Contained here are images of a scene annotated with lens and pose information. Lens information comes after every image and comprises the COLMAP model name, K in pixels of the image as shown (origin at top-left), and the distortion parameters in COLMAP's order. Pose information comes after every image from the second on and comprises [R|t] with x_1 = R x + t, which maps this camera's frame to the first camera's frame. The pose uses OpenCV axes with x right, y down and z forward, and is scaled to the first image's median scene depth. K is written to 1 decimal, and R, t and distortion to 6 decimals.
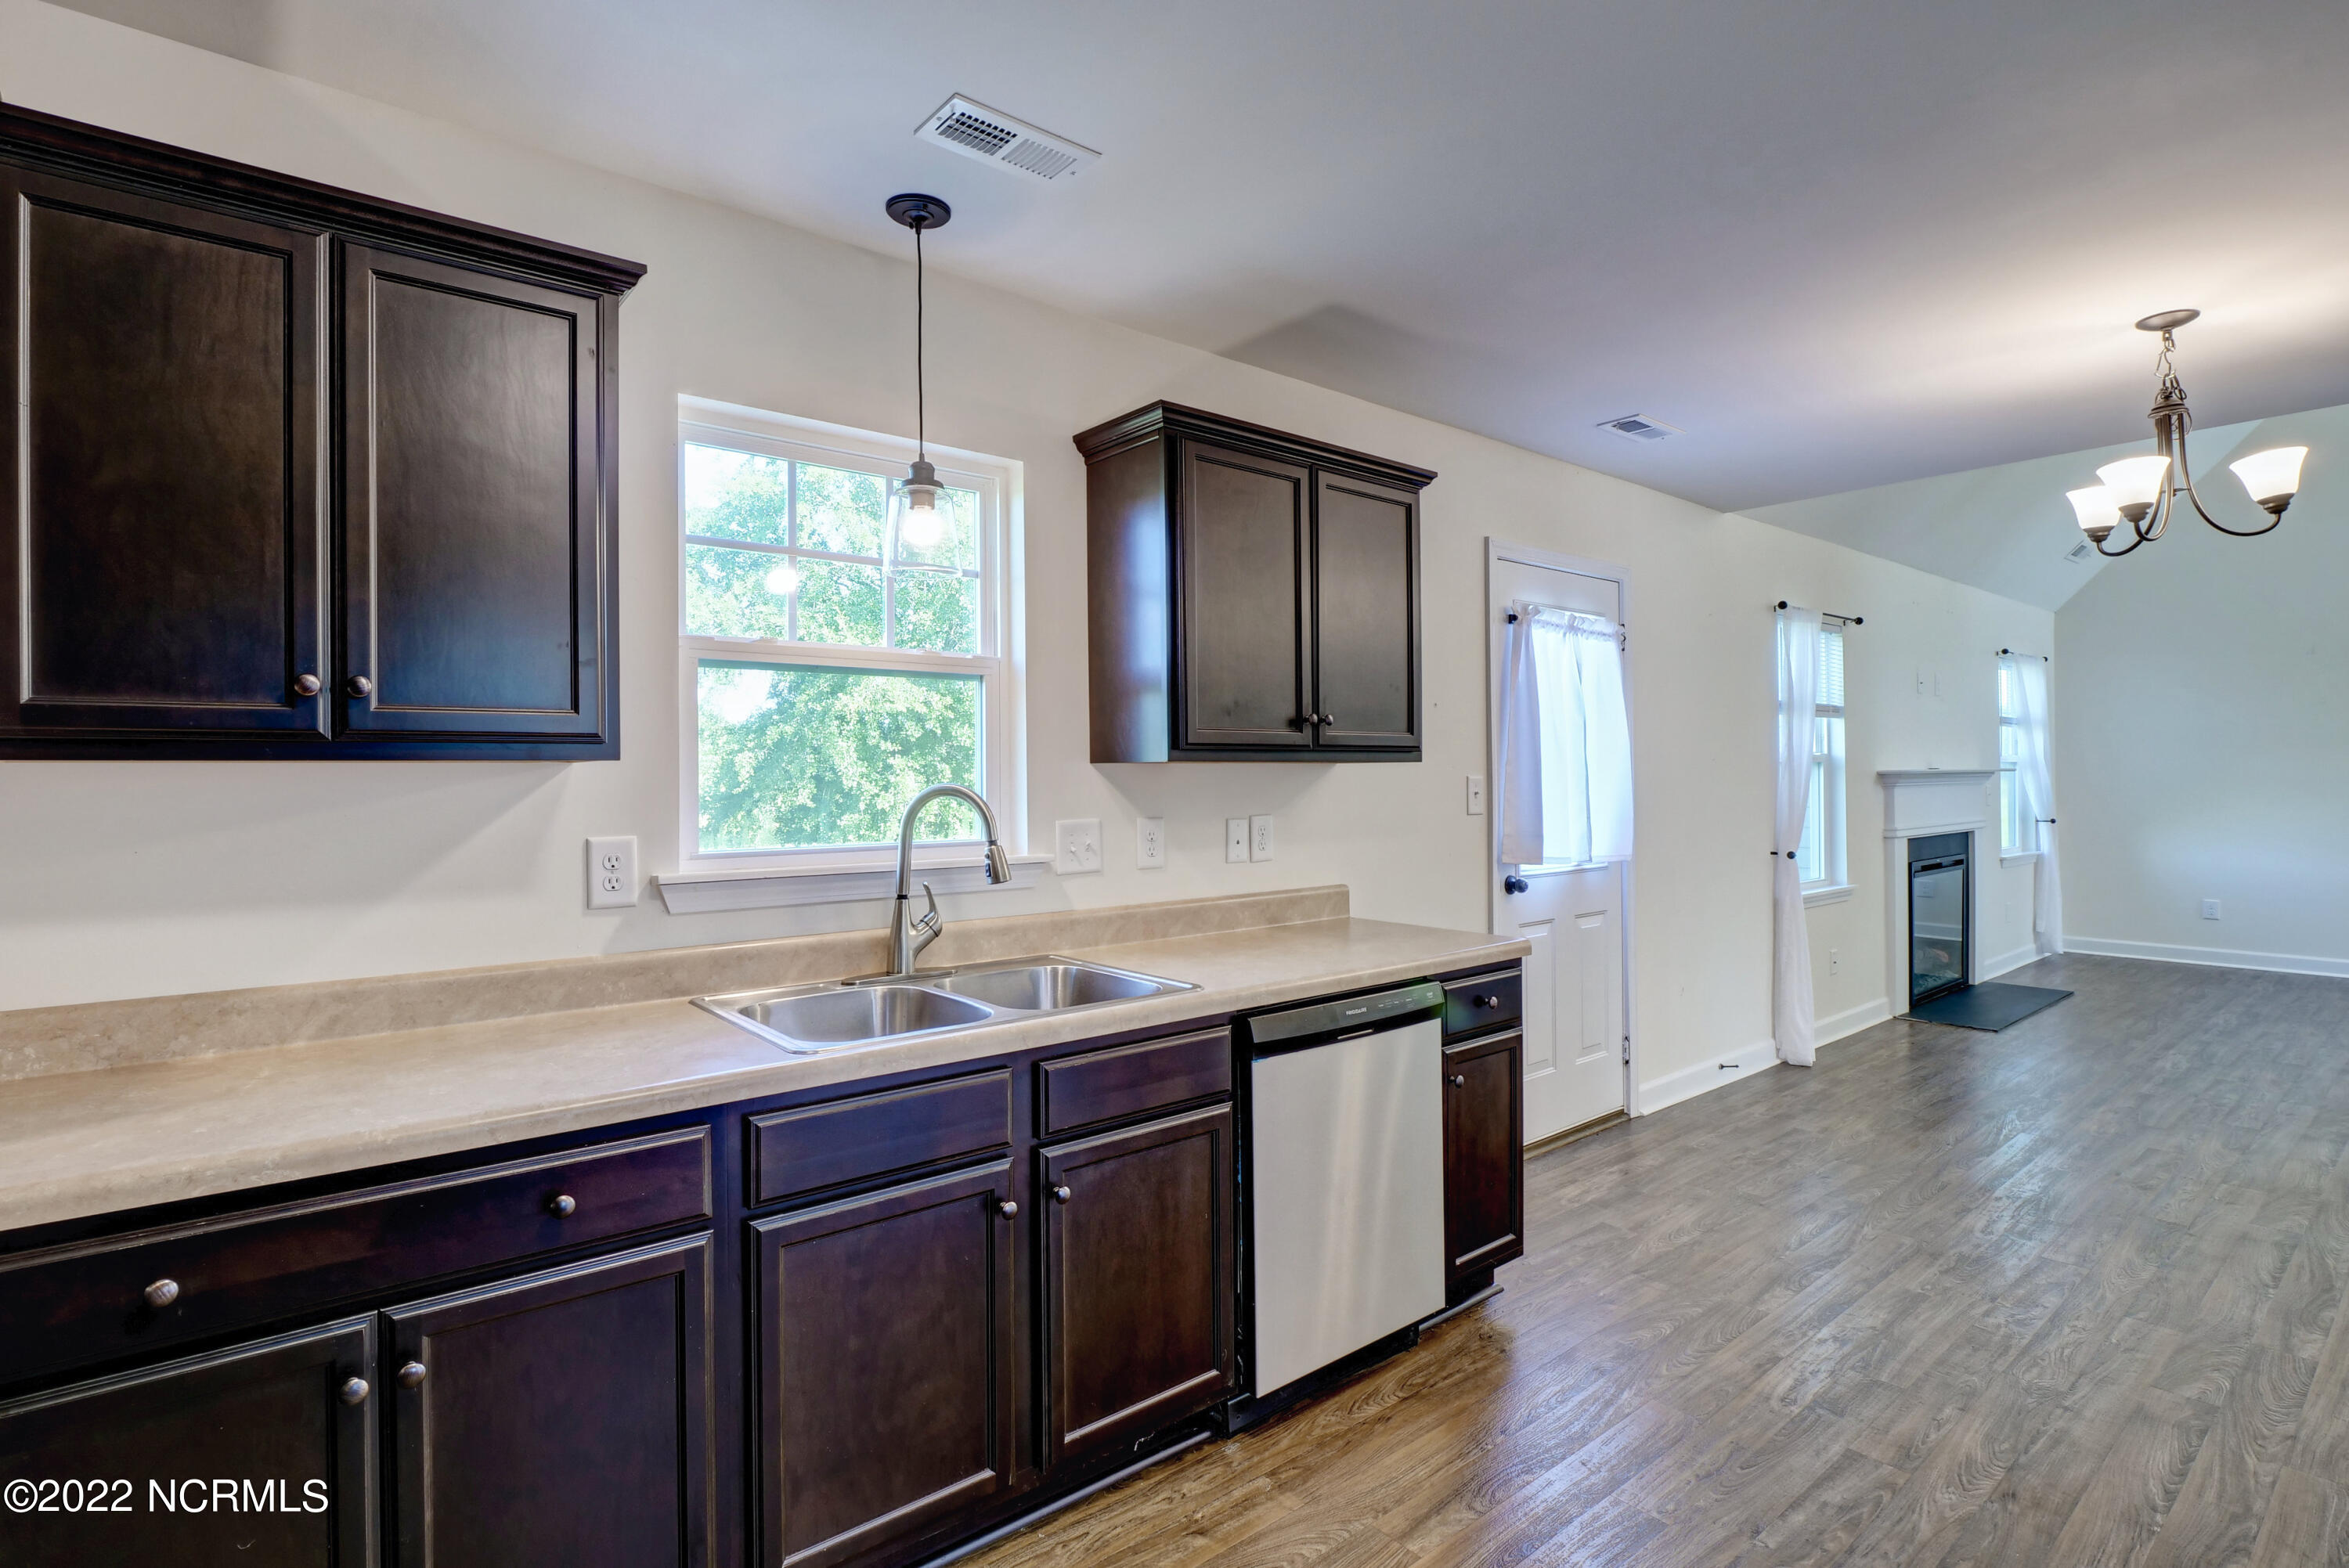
lens RADIAL K [[1141.0, 0, 1162.5], [0, 1141.0, 777.2], [0, 0, 1]] dist [-0.017693, 0.001319]
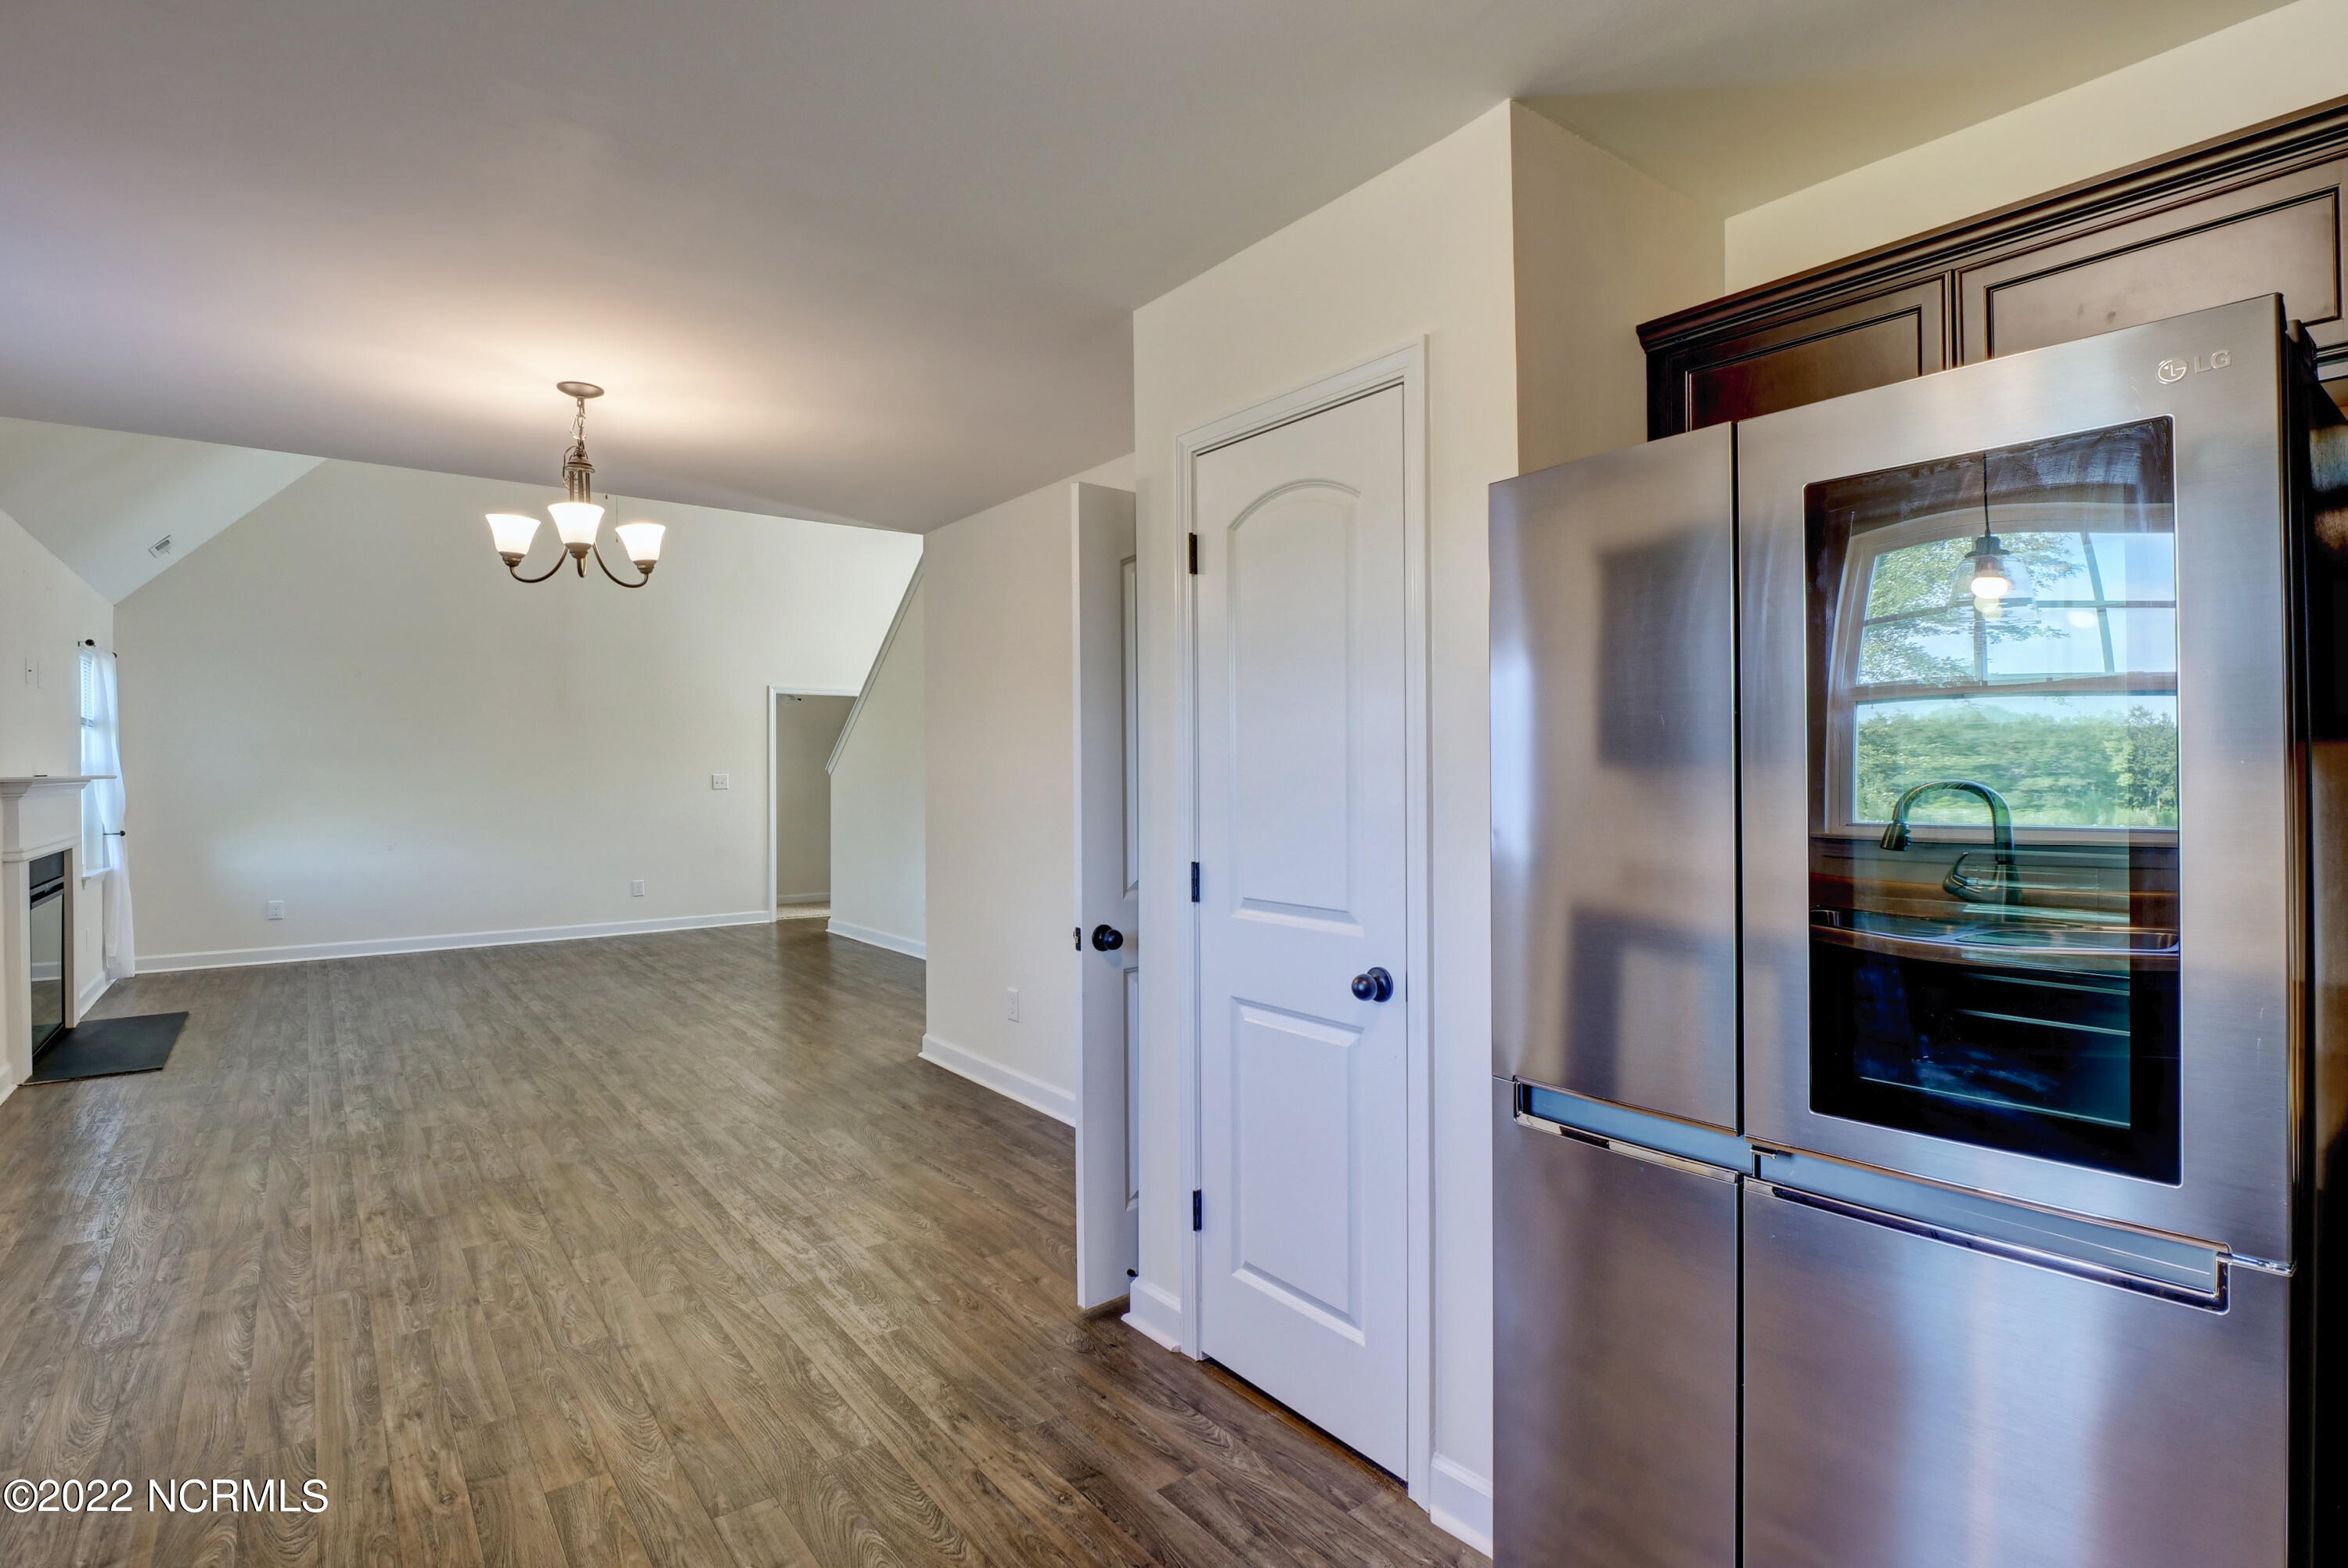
lens RADIAL K [[1140.5, 0, 1162.0], [0, 1140.5, 777.2], [0, 0, 1]] dist [-0.017693, 0.001319]
pose [[0.036969, 0.001591, 0.999315, -0.237068], [0.006129, 0.999980, -0.001818, 0.000446], [-0.999298, 0.006192, 0.036959, 0.331357]]
